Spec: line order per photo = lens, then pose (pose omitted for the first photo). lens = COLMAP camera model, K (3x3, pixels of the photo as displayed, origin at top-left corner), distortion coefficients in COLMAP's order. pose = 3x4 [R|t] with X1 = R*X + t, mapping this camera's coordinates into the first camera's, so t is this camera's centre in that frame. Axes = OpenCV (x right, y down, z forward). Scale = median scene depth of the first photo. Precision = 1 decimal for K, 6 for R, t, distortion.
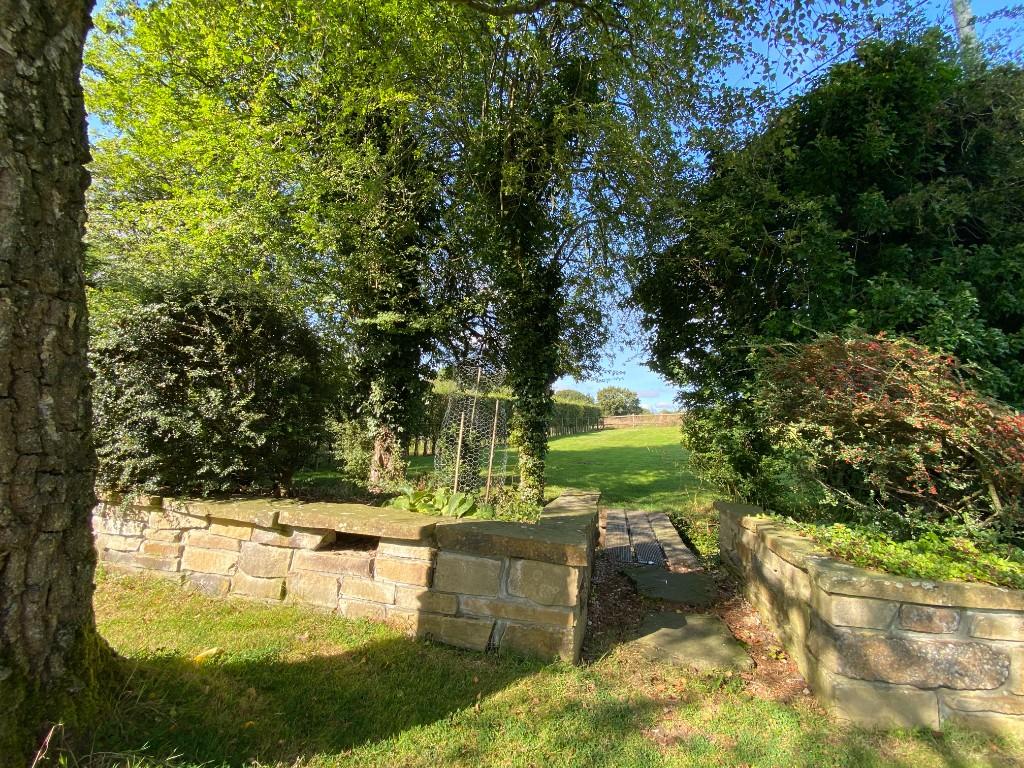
lens RADIAL K [[413.7, 0, 512.0], [0, 413.7, 384.0], [0, 0, 1]] dist [-0.000129, -0.013055]
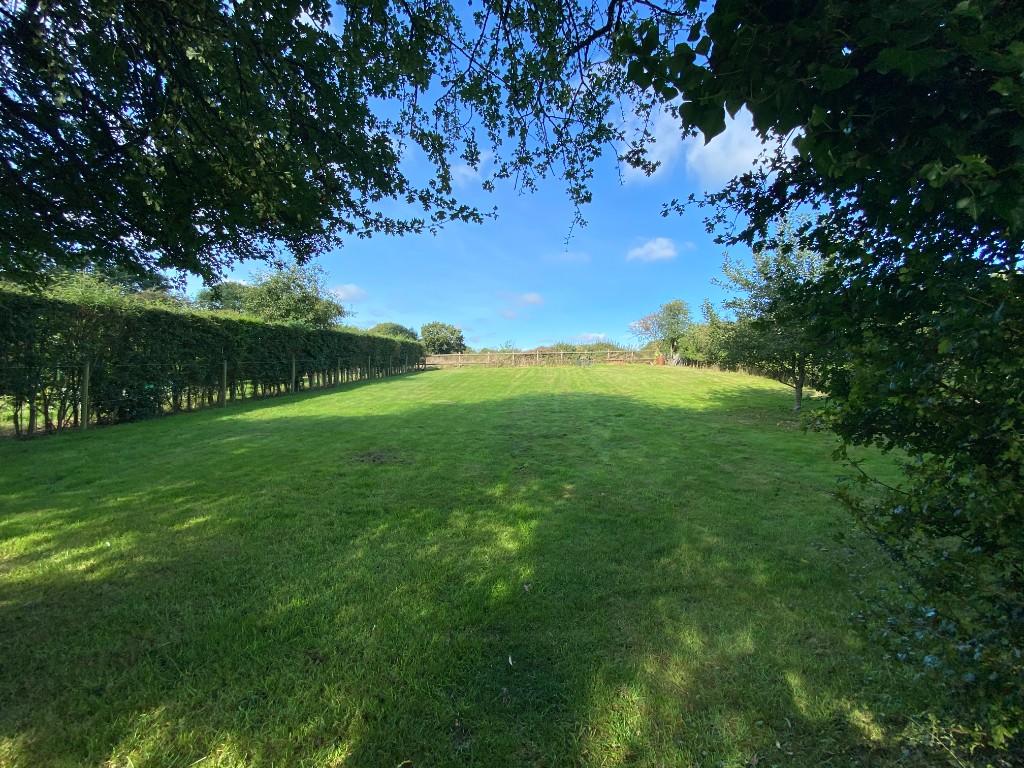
lens RADIAL K [[413.7, 0, 512.0], [0, 413.7, 384.0], [0, 0, 1]] dist [-0.000129, -0.013055]
pose [[0.912772, 0.005915, 0.408427, 0.027571], [-0.069133, 0.987707, 0.140198, 0.004796], [-0.402577, -0.156205, 0.901960, 0.115772]]
